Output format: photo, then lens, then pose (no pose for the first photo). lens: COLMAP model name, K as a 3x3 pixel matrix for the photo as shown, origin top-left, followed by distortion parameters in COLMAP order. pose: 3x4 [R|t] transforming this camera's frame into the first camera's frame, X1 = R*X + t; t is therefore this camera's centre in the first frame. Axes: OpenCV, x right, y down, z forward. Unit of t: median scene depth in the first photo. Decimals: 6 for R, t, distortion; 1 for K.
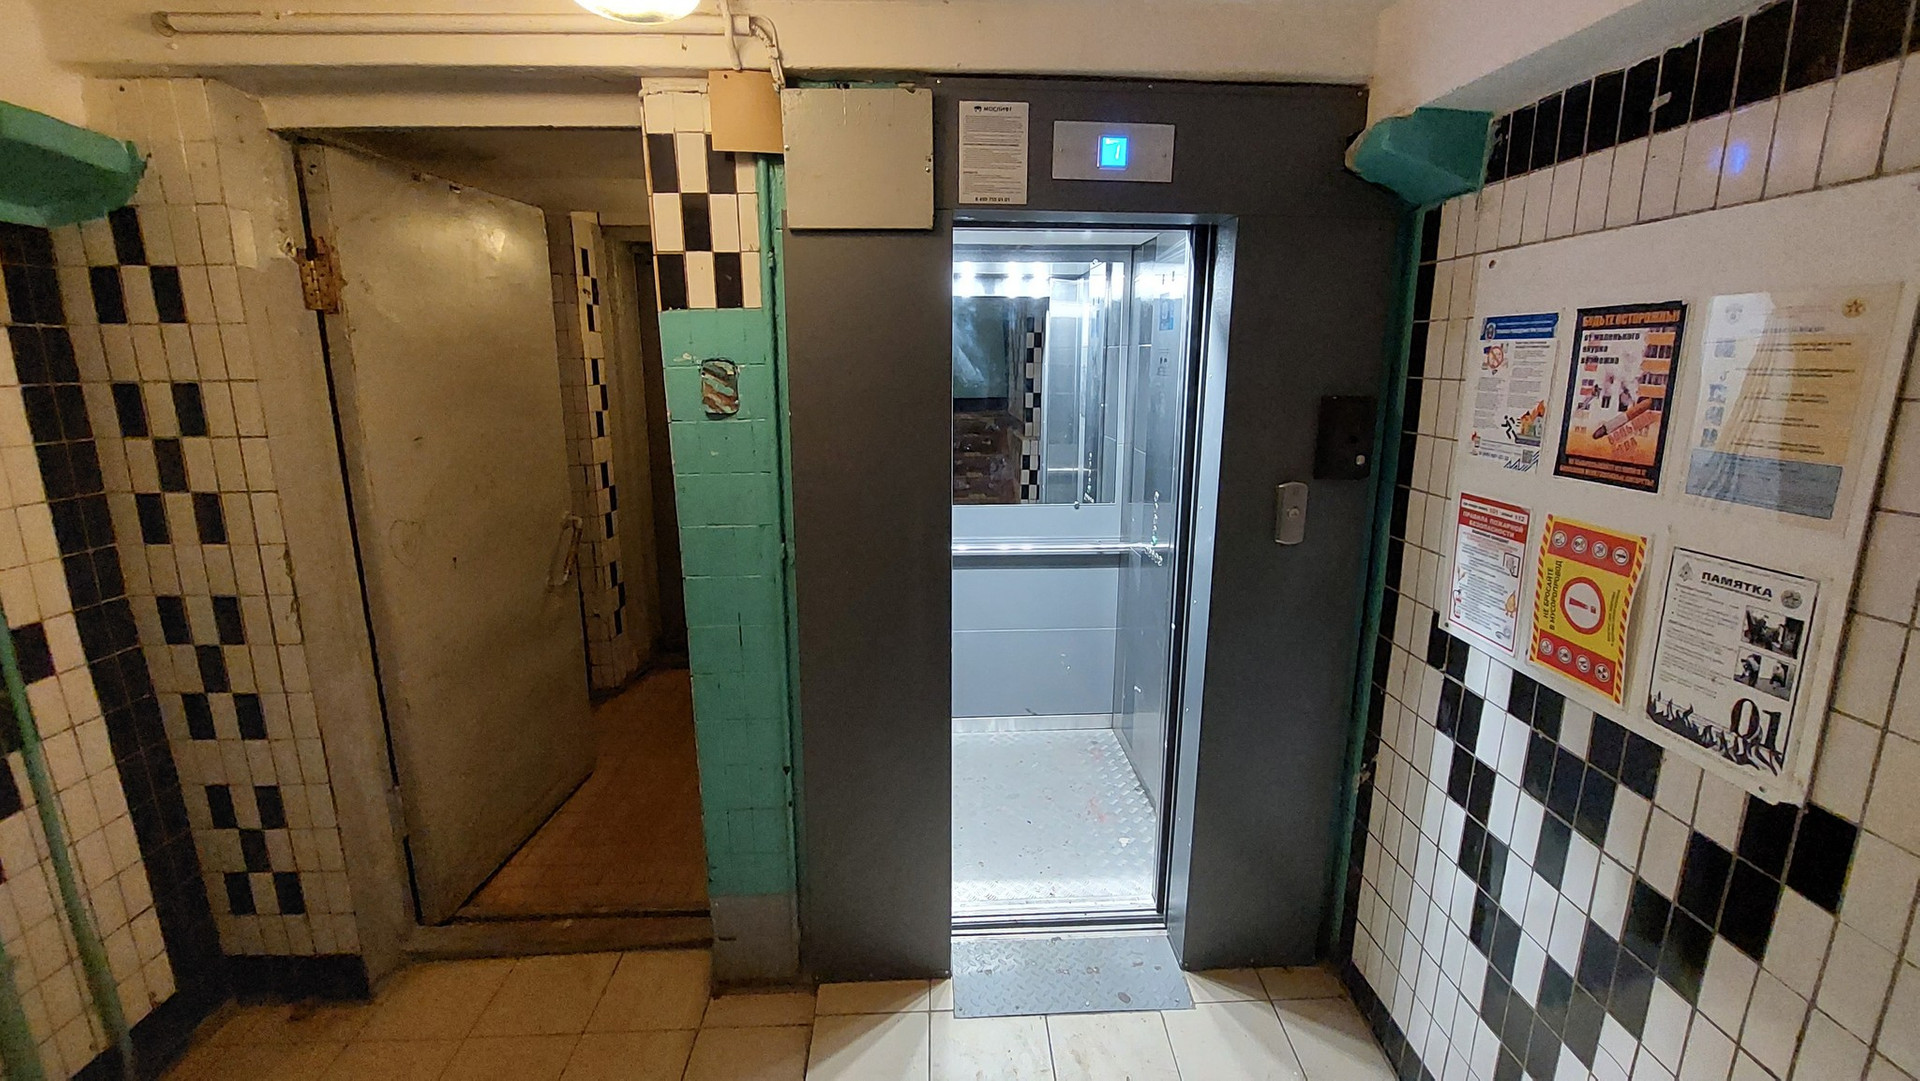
lens RADIAL K [[765.1, 0, 962.3], [0, 765.1, 530.9], [0, 0, 1]] dist [-0.013779, -0.000121]
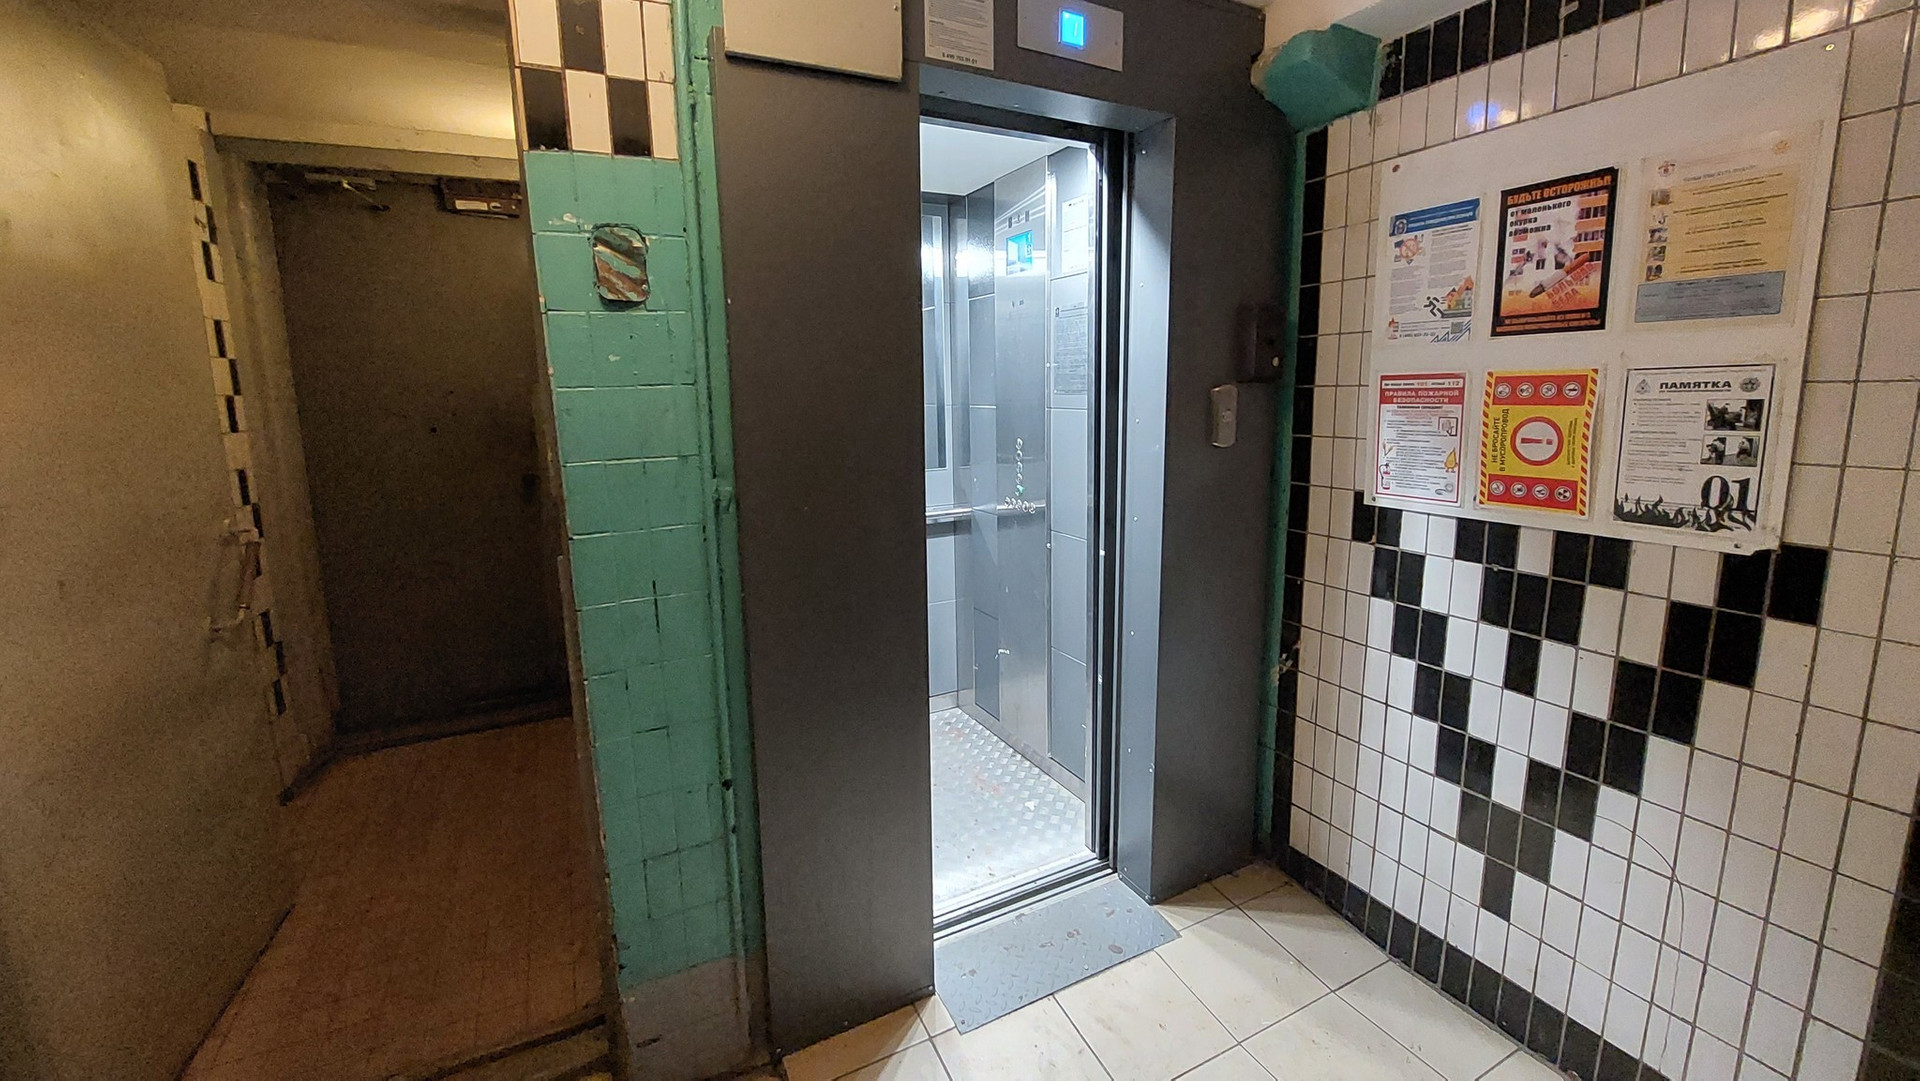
lens RADIAL K [[765.1, 0, 964.0], [0, 765.1, 523.4], [0, 0, 1]] dist [-0.013779, -0.000121]
pose [[0.907454, -0.091330, 0.410105, -0.341727], [0.111317, 0.993469, -0.025069, 0.112755], [-0.405137, 0.068401, 0.911694, 0.218799]]
